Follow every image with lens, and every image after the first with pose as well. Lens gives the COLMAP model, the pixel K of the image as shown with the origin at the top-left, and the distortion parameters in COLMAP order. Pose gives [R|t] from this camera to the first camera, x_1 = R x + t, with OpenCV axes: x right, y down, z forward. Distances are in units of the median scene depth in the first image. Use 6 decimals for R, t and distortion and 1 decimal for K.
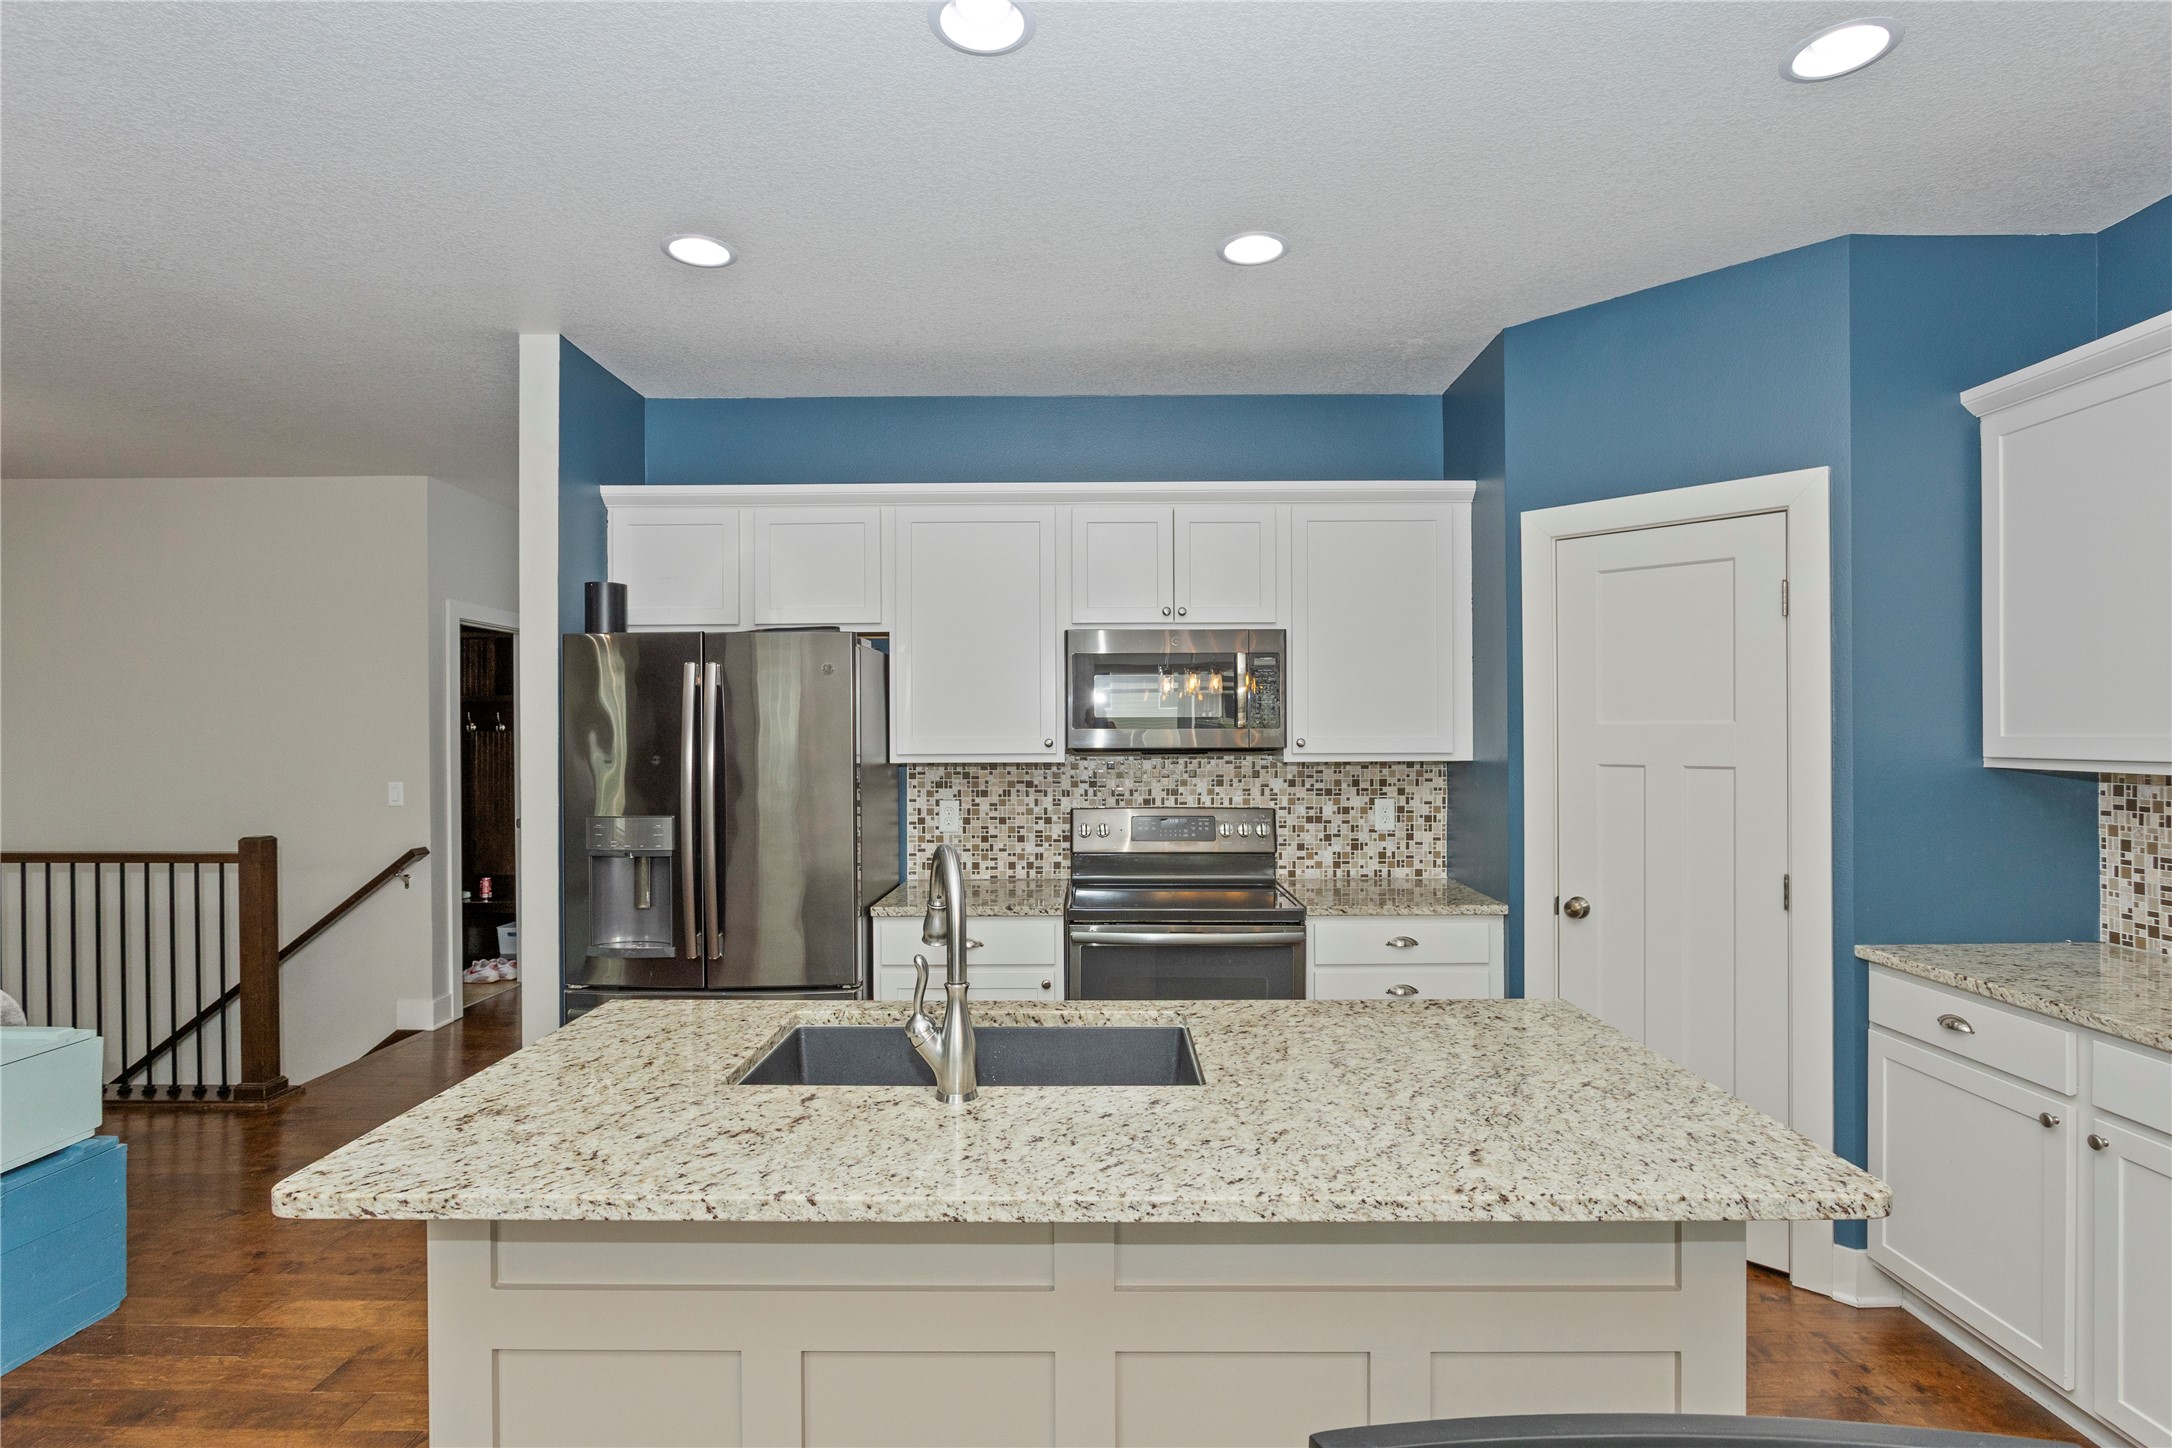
lens RADIAL K [[1067.5, 0, 1099.6], [0, 1067.5, 729.5], [0, 0, 1]] dist [-0.017620, 0.007923]
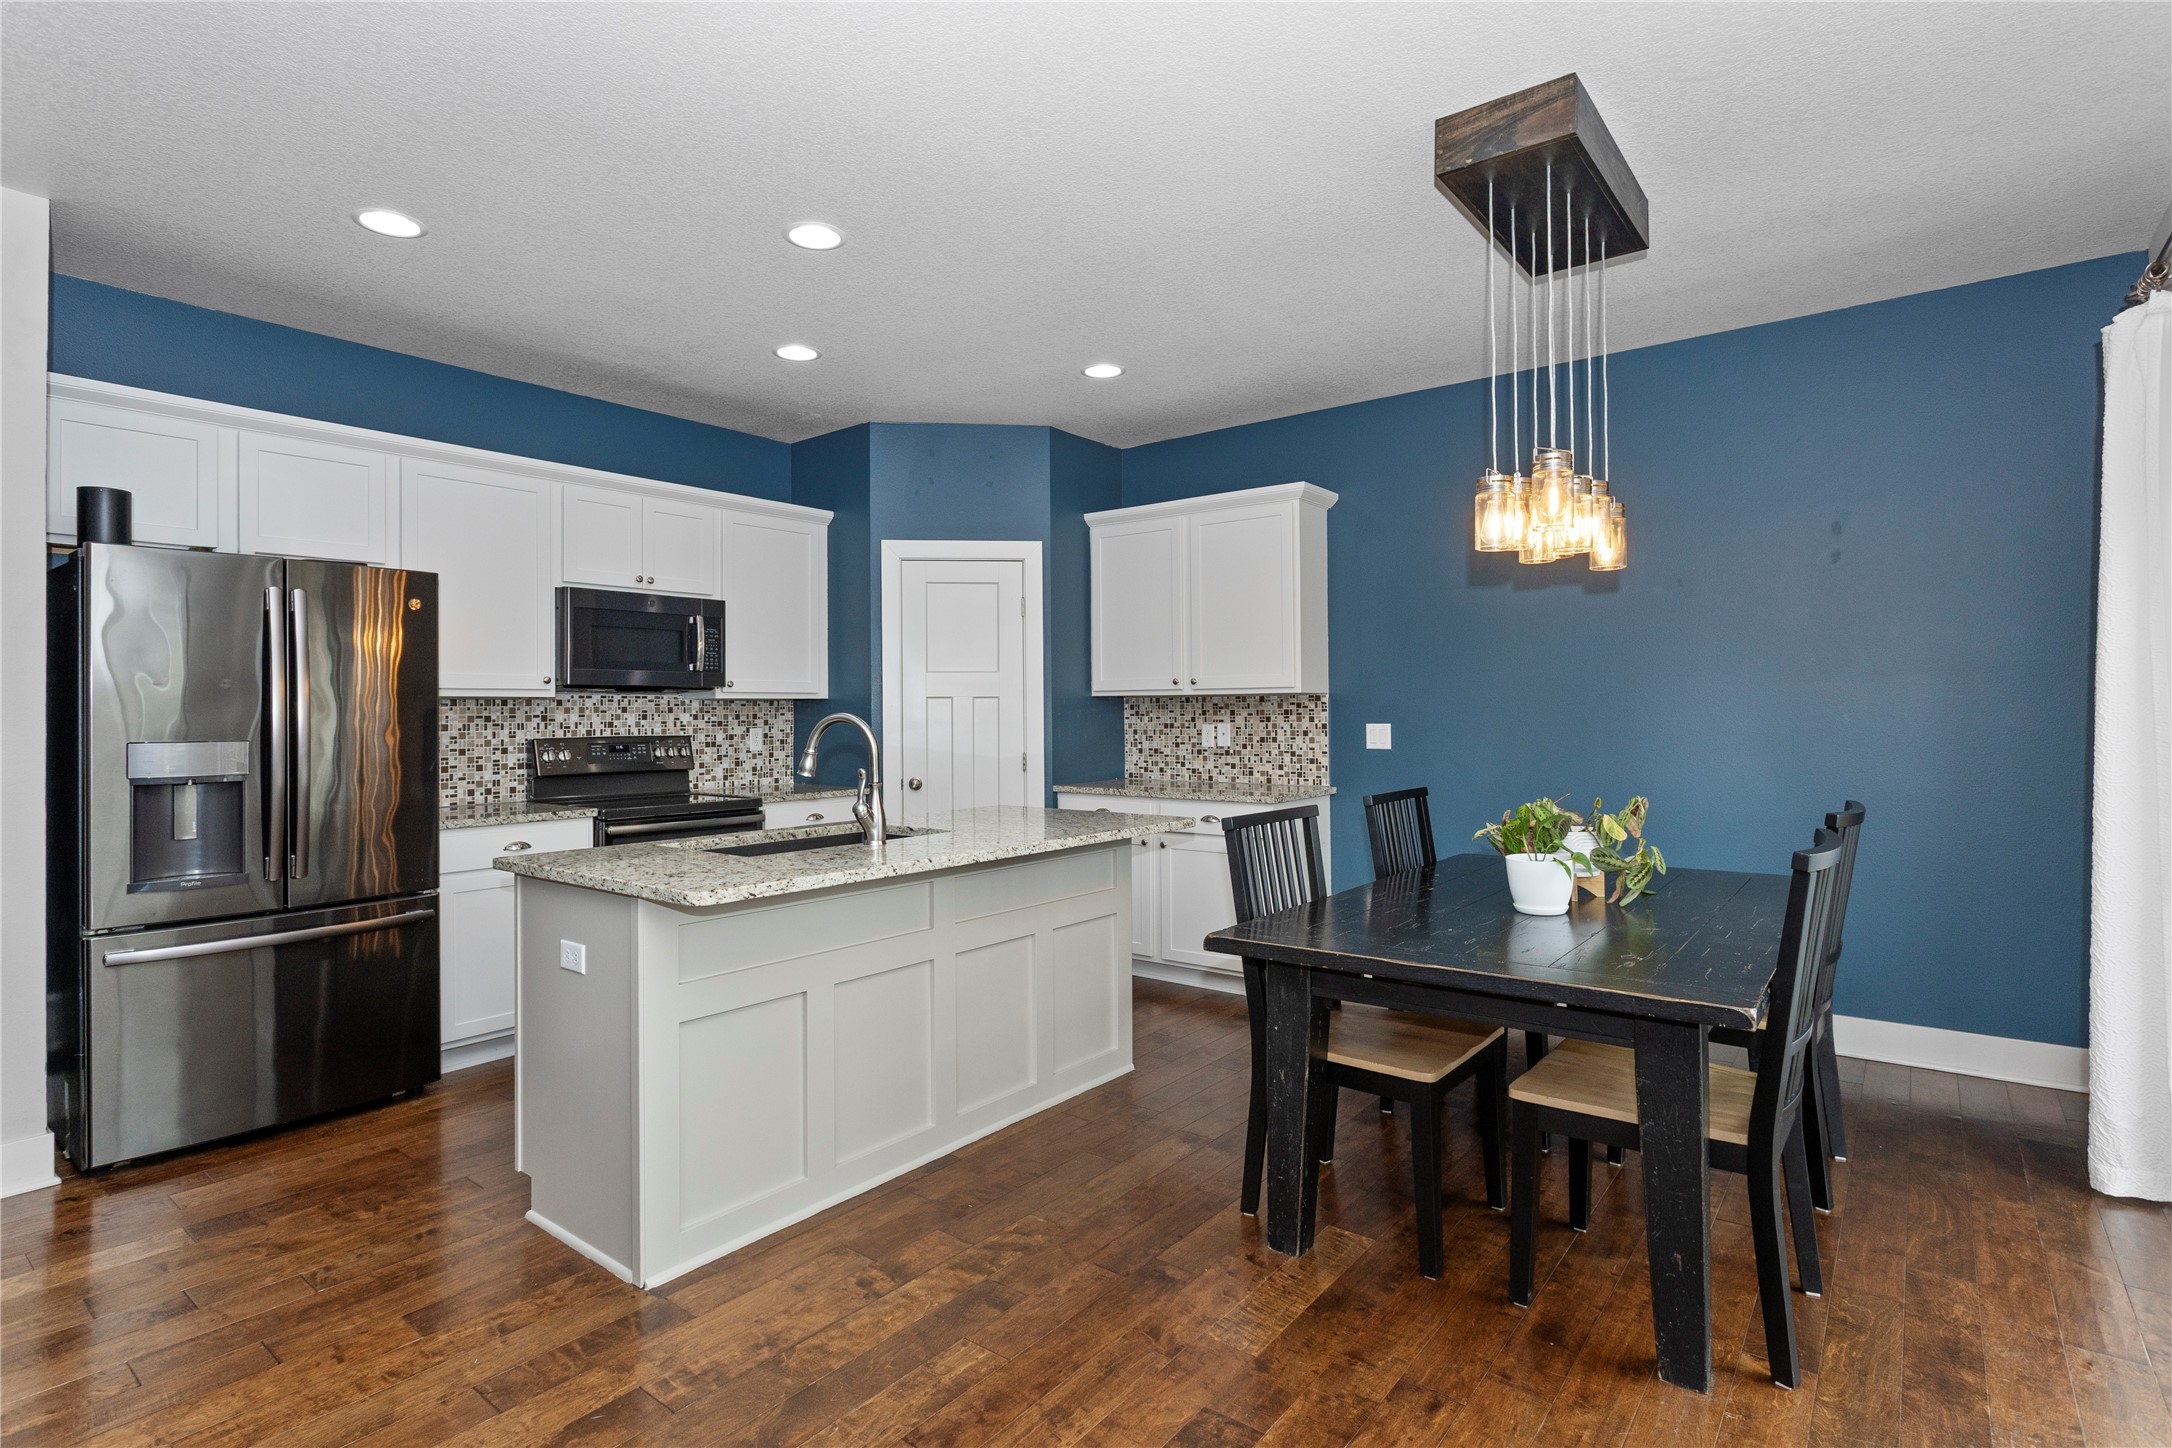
lens RADIAL K [[1067.5, 0, 1074.6], [0, 1067.5, 699.9], [0, 0, 1]] dist [-0.017620, 0.007923]
pose [[0.616535, 0.007270, 0.787294, -0.720620], [0.002606, 0.999933, -0.011274, 0.057675], [-0.787323, 0.009002, 0.616475, -0.226195]]
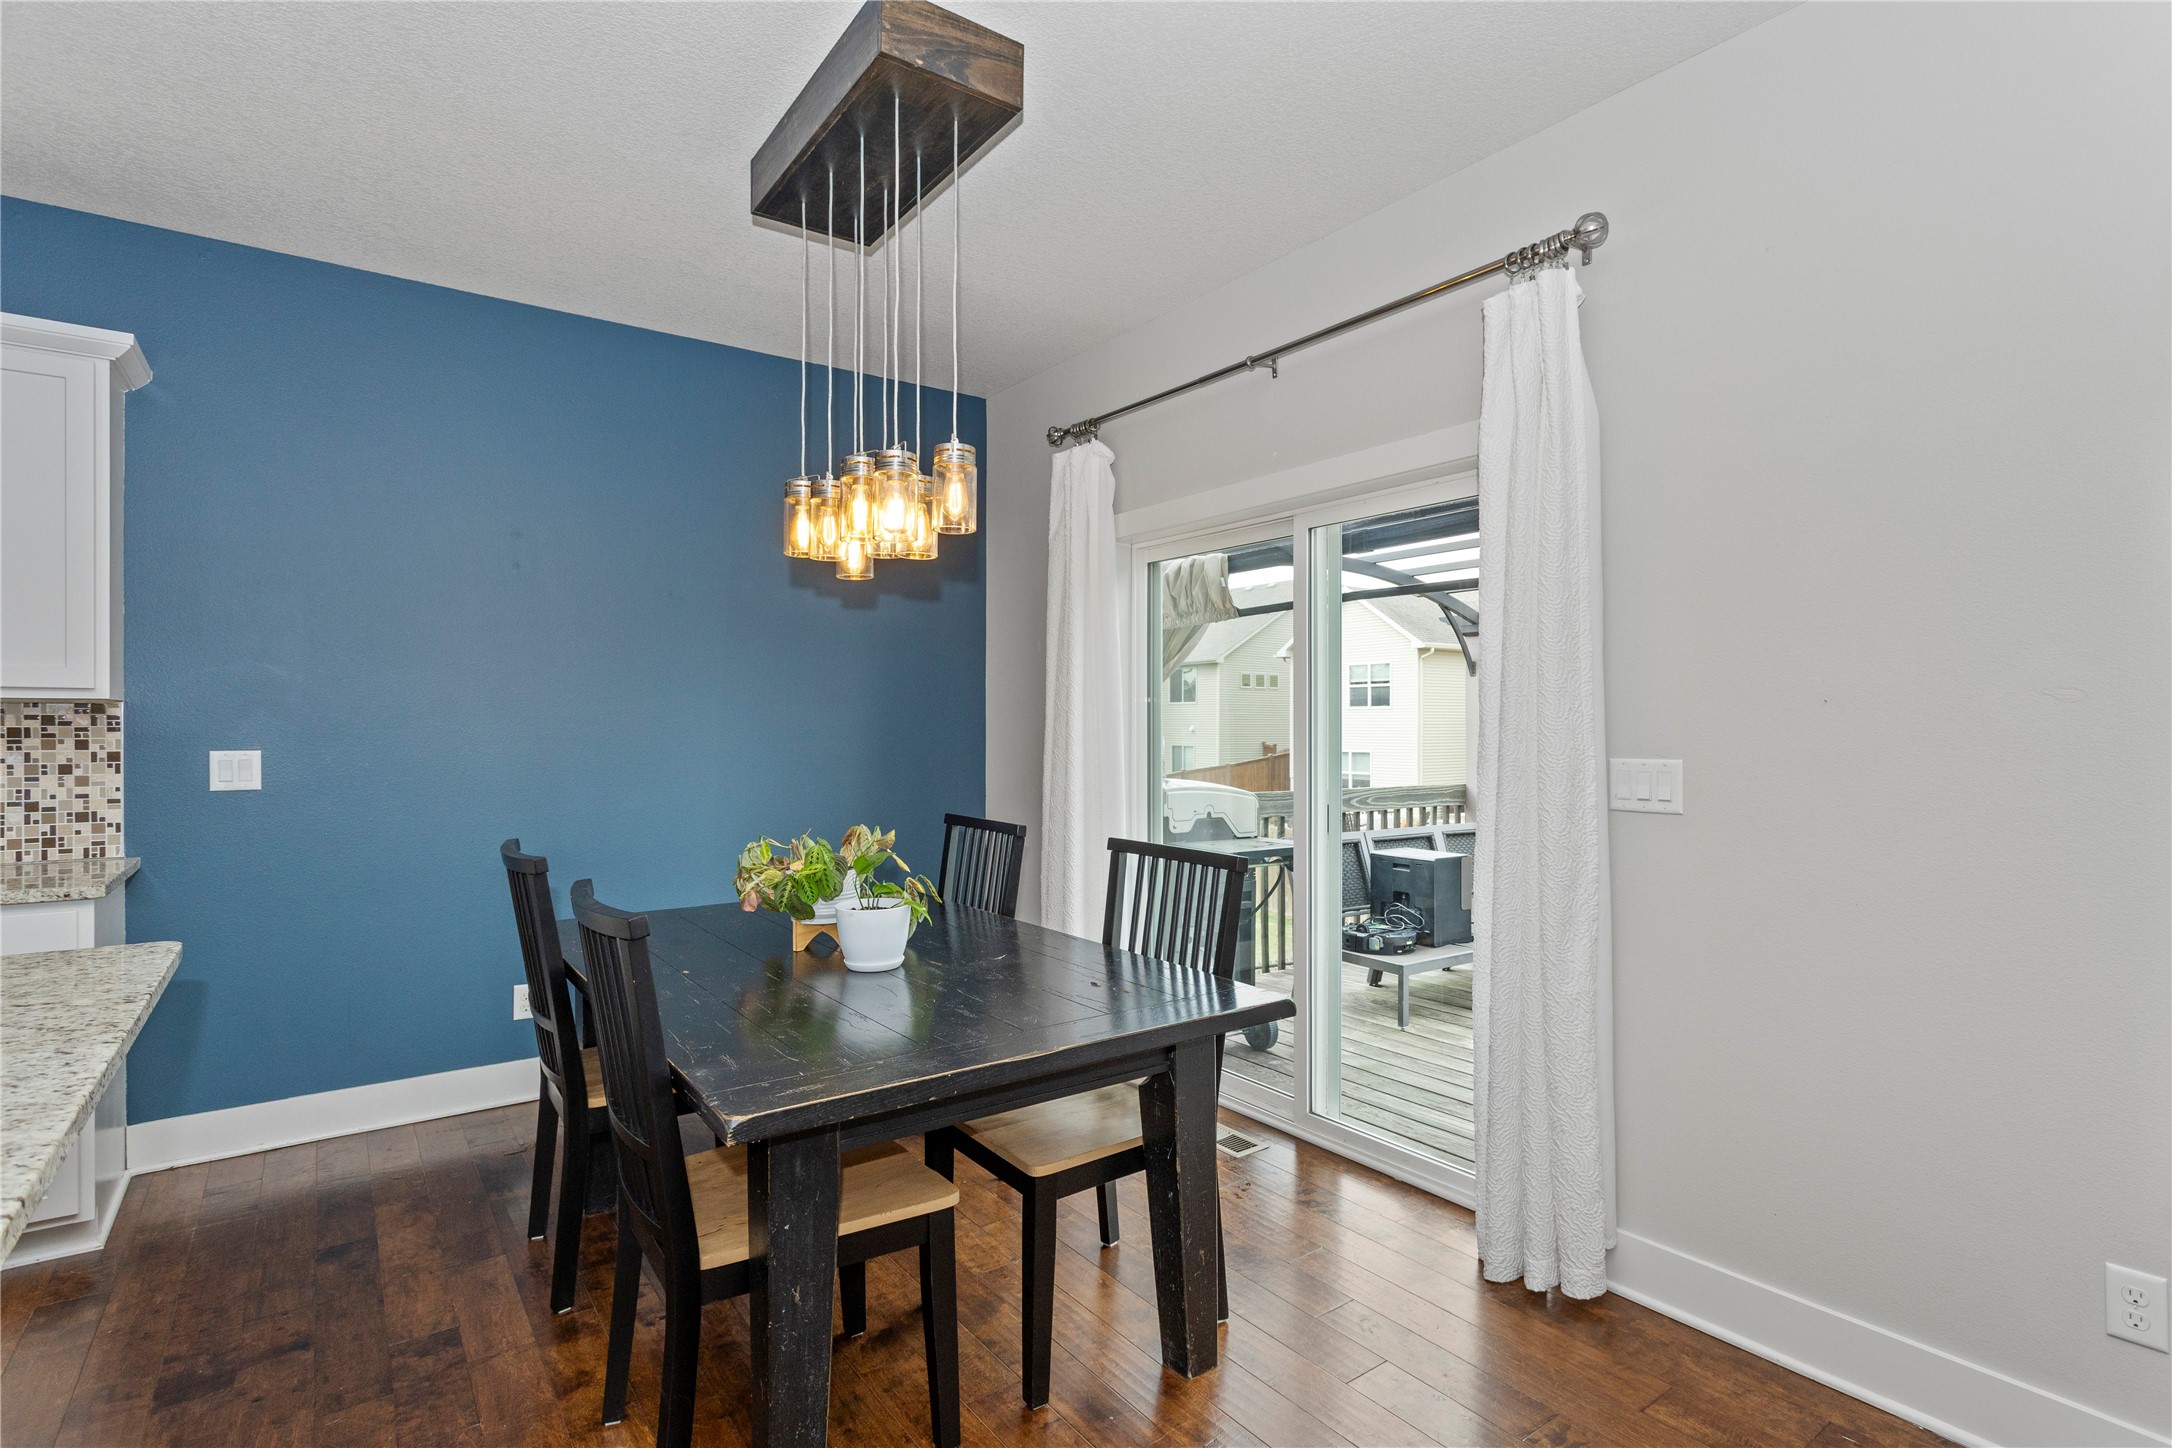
lens RADIAL K [[1067.5, 0, 1100.0], [0, 1067.5, 725.8], [0, 0, 1]] dist [-0.017620, 0.007923]
pose [[-0.600629, 0.005316, 0.799510, -0.494350], [-0.001345, 0.999970, -0.007658, 0.058845], [-0.799527, -0.005675, -0.600604, 0.348489]]
